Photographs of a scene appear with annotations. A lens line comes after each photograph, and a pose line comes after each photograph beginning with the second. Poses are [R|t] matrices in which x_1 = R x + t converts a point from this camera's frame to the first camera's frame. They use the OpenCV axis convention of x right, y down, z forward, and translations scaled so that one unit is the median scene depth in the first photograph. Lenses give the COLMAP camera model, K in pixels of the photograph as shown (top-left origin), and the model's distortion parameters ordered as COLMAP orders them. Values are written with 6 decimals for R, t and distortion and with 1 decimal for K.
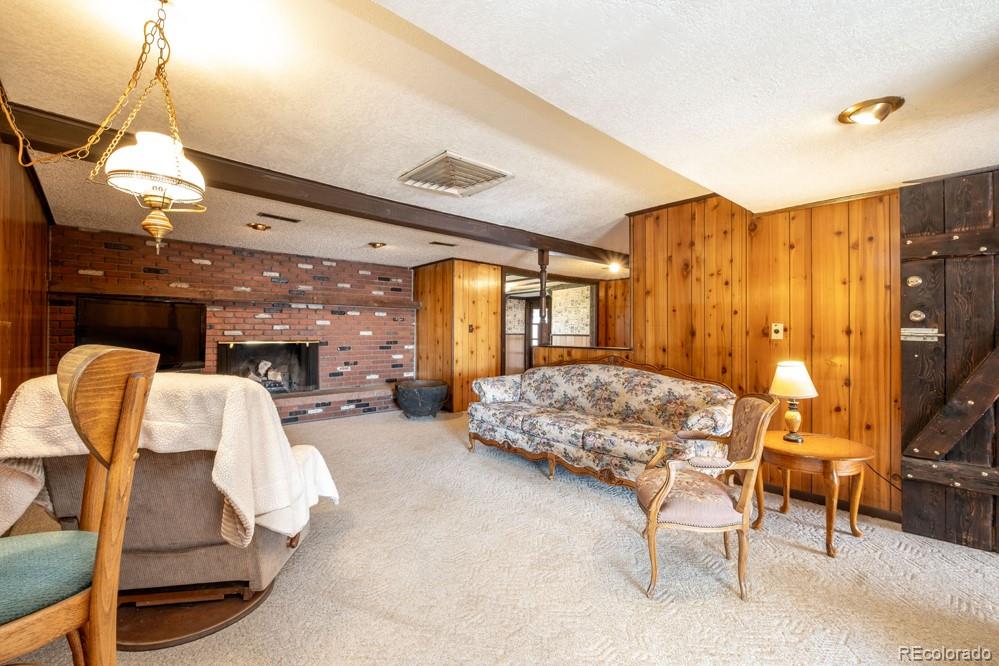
lens RADIAL K [[430.5, 0, 498.2], [0, 430.5, 329.5], [0, 0, 1]] dist [0.001534, -0.002674]
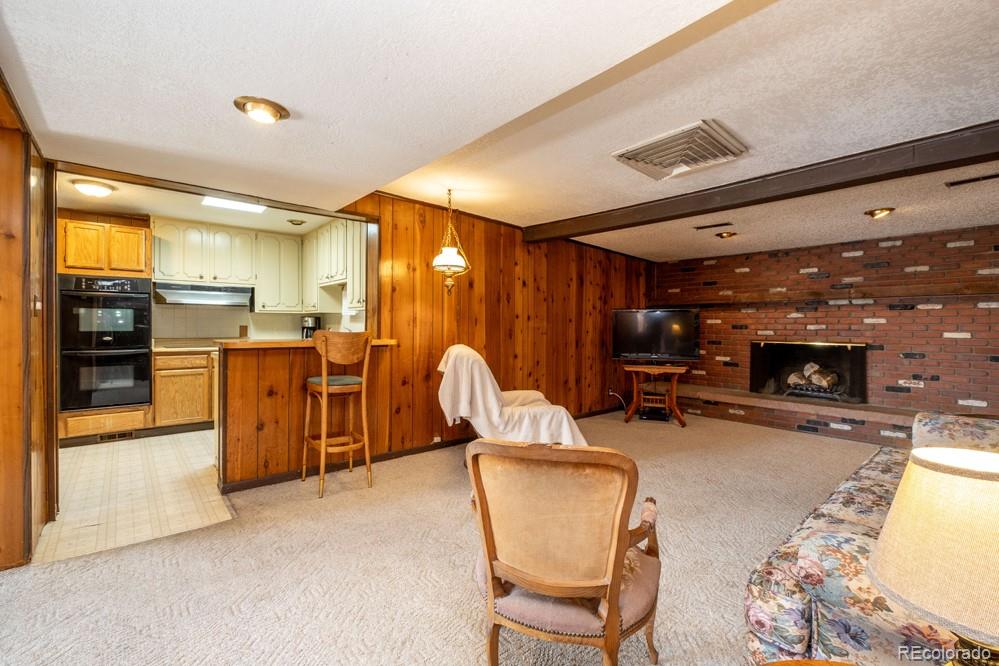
lens RADIAL K [[430.5, 0, 500.2], [0, 430.5, 332.1], [0, 0, 1]] dist [0.001534, -0.002674]
pose [[-0.021780, 0.002609, -0.999759, 0.634819], [-0.004107, 0.999988, 0.002699, 0.008421], [0.999754, 0.004165, -0.021769, 0.524916]]
